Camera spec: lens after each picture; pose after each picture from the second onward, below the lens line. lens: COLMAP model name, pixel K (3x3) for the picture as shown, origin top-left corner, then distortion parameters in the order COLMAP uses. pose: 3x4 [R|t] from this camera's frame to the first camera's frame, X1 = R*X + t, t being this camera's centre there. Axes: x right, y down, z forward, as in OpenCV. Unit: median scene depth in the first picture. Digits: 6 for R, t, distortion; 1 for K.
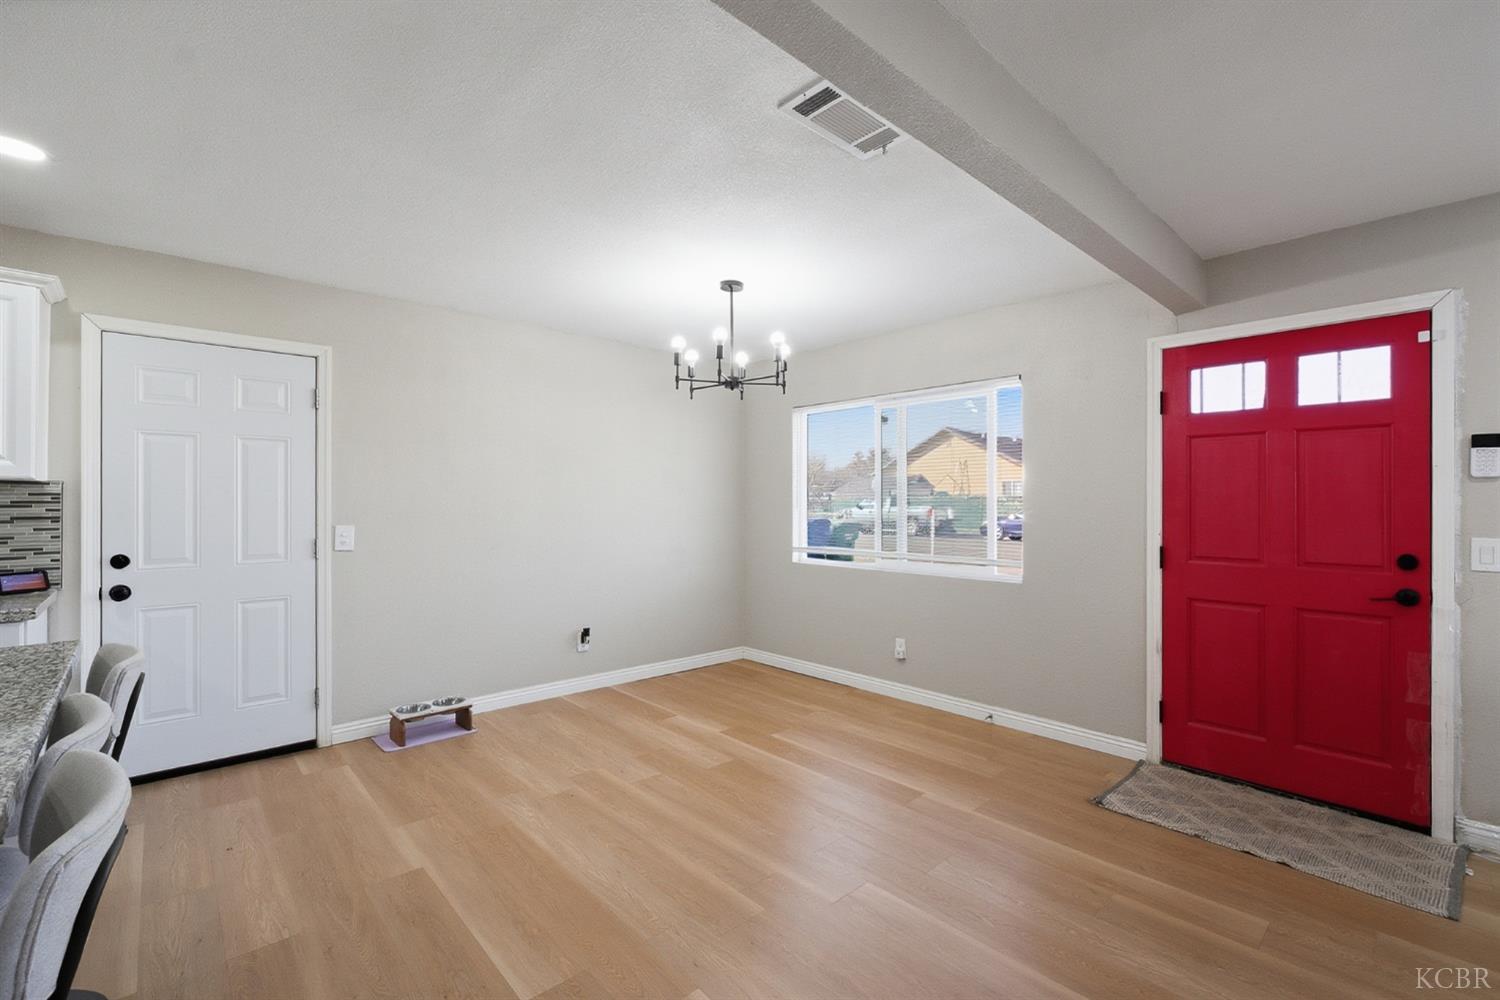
lens RADIAL K [[659.9, 0, 746.7], [0, 659.9, 497.8], [0, 0, 1]] dist [-0.006908, 0.003952]
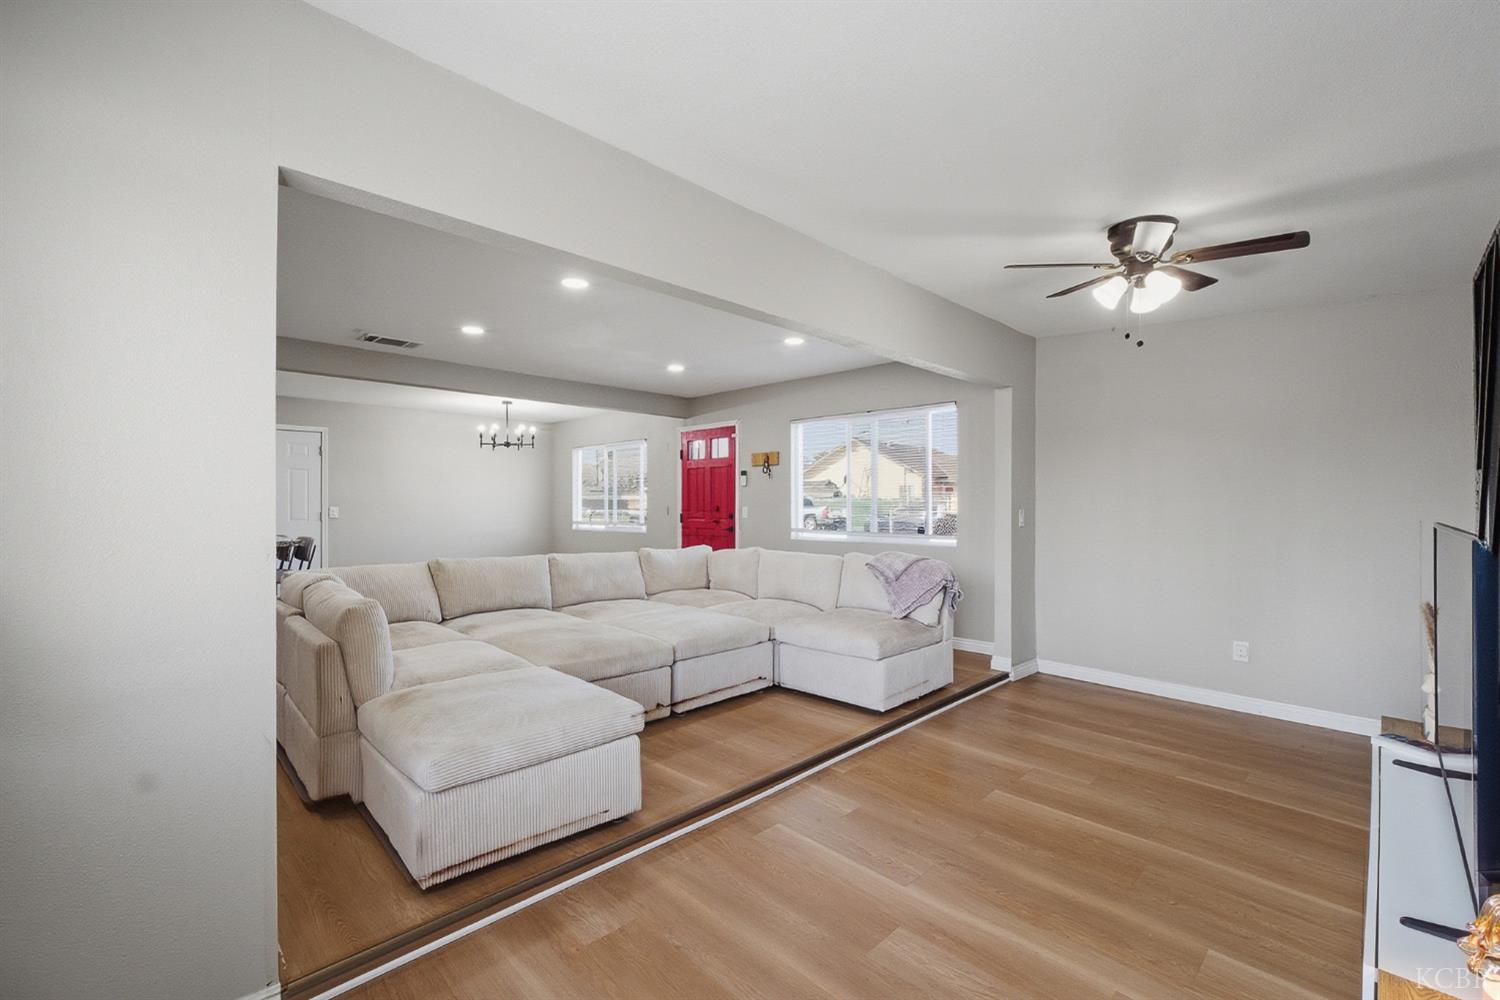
lens RADIAL K [[659.9, 0, 749.9], [0, 659.9, 497.9], [0, 0, 1]] dist [-0.006908, 0.003952]
pose [[0.998755, -0.001981, 0.049855, 0.867008], [0.002212, 0.999987, -0.004578, 0.031005], [-0.049845, 0.004682, 0.998746, -1.638917]]
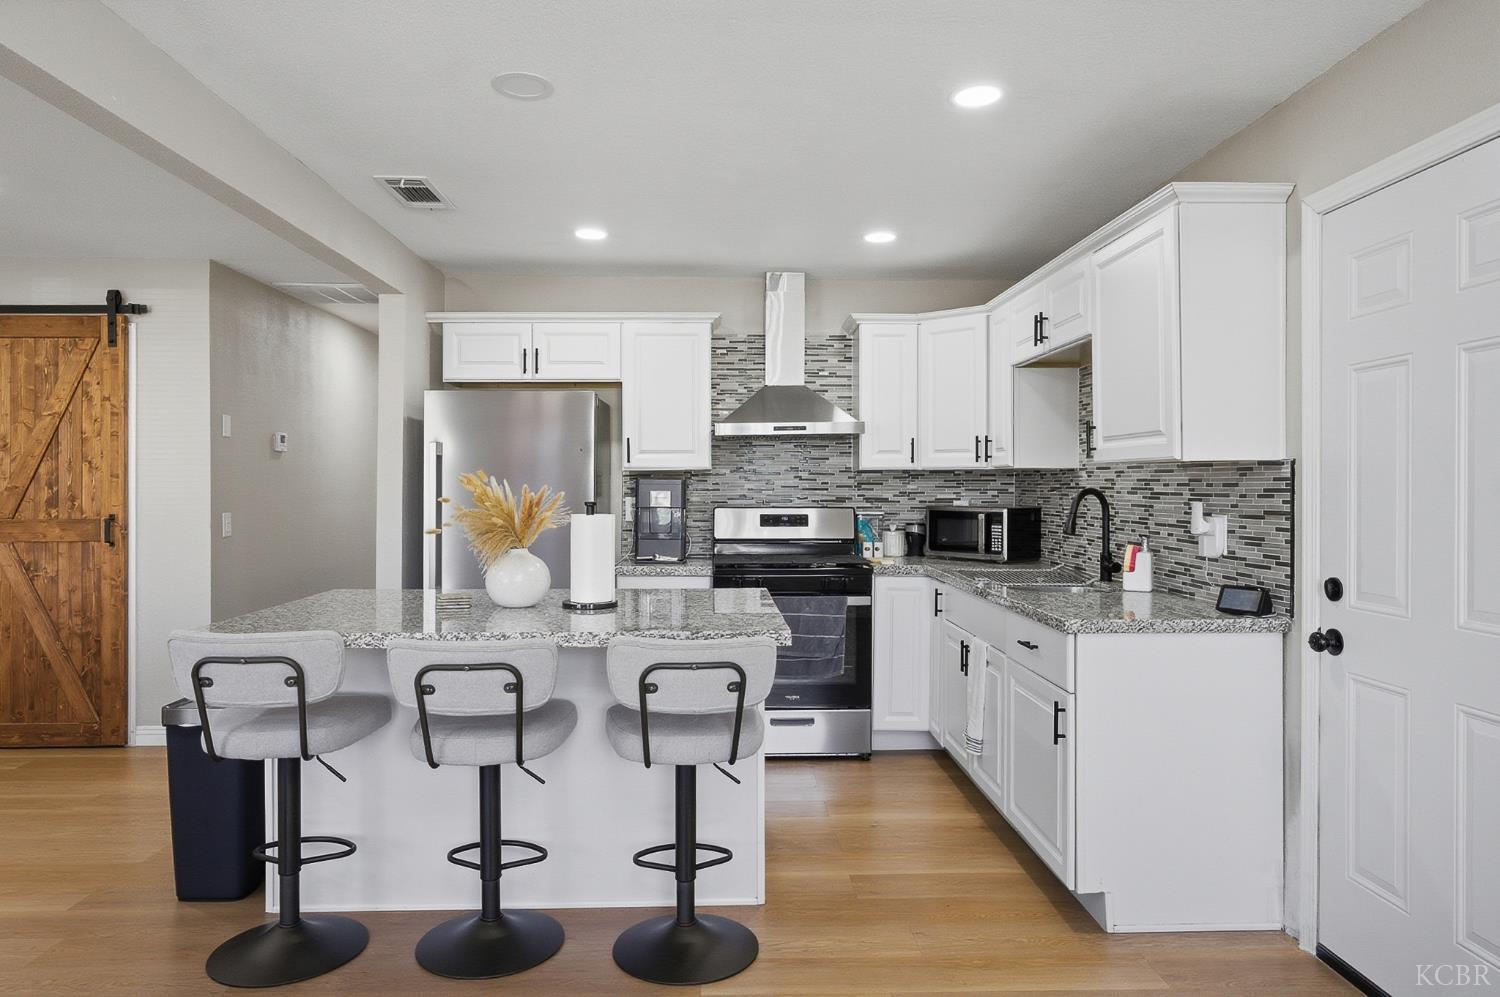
lens RADIAL K [[928.8, 0, 749.2], [0, 928.8, 490.9], [0, 0, 1]] dist [-0.003101, 0.004212]
pose [[-0.643111, -0.003213, -0.765766, 0.041027], [-0.003512, 0.999993, -0.001246, 0.010166], [0.765765, 0.001888, -0.643118, 1.186097]]
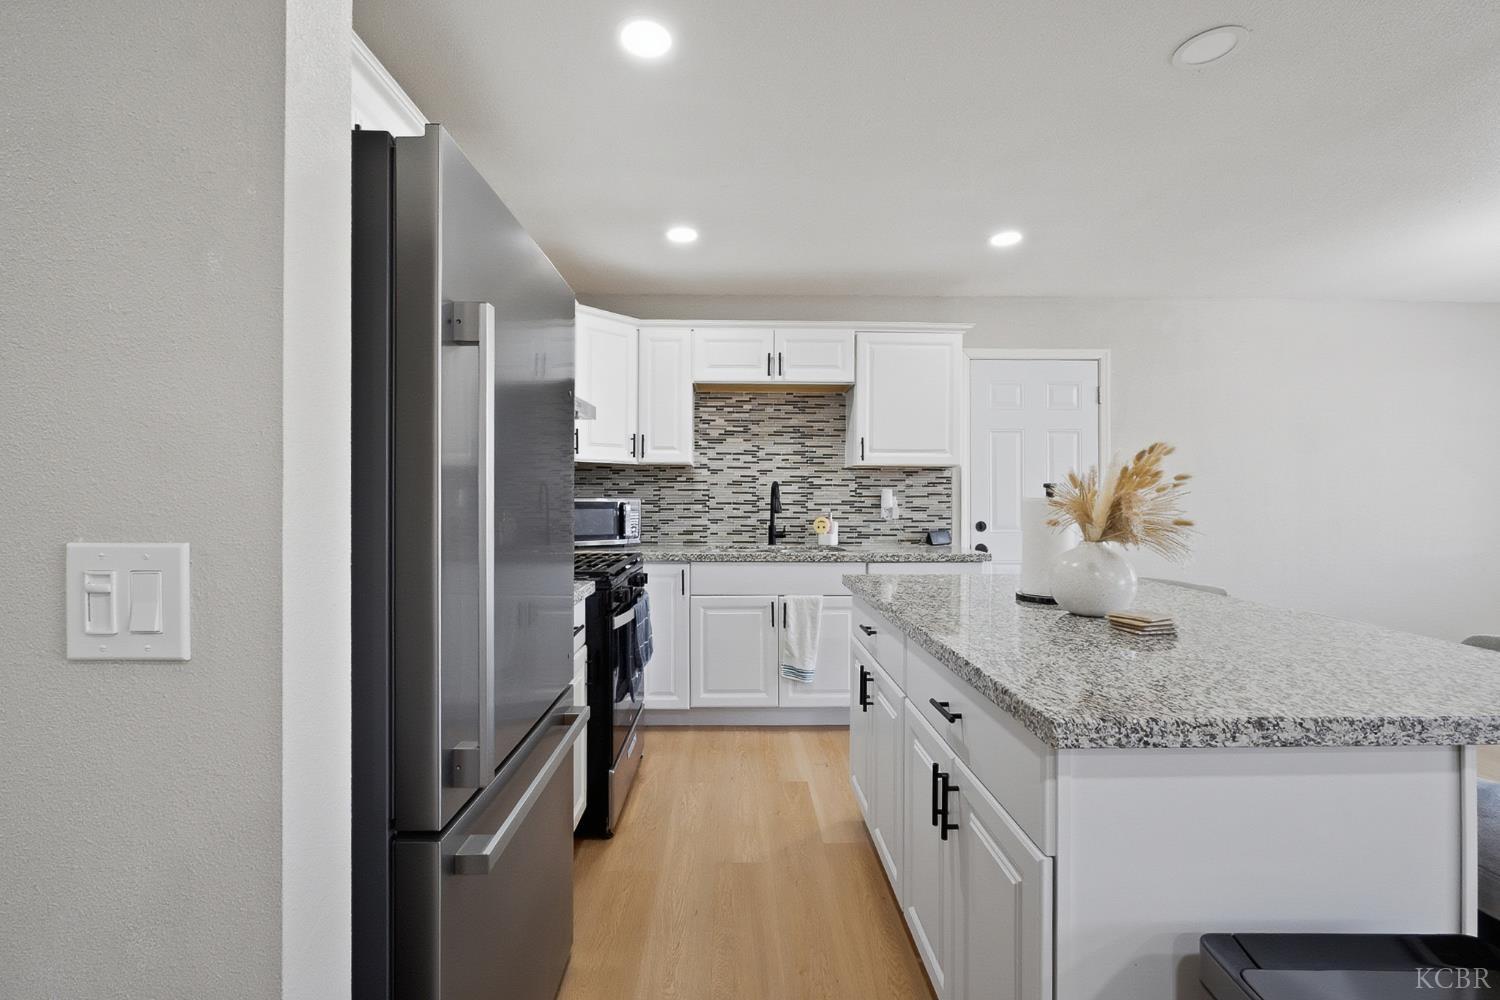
lens RADIAL K [[659.9, 0, 747.6], [0, 659.9, 498.0], [0, 0, 1]] dist [-0.006908, 0.003952]
pose [[0.752310, -0.002352, -0.658805, -0.434488], [0.004075, 0.999991, 0.001083, 0.035662], [0.658796, -0.003500, 0.752313, -0.363142]]
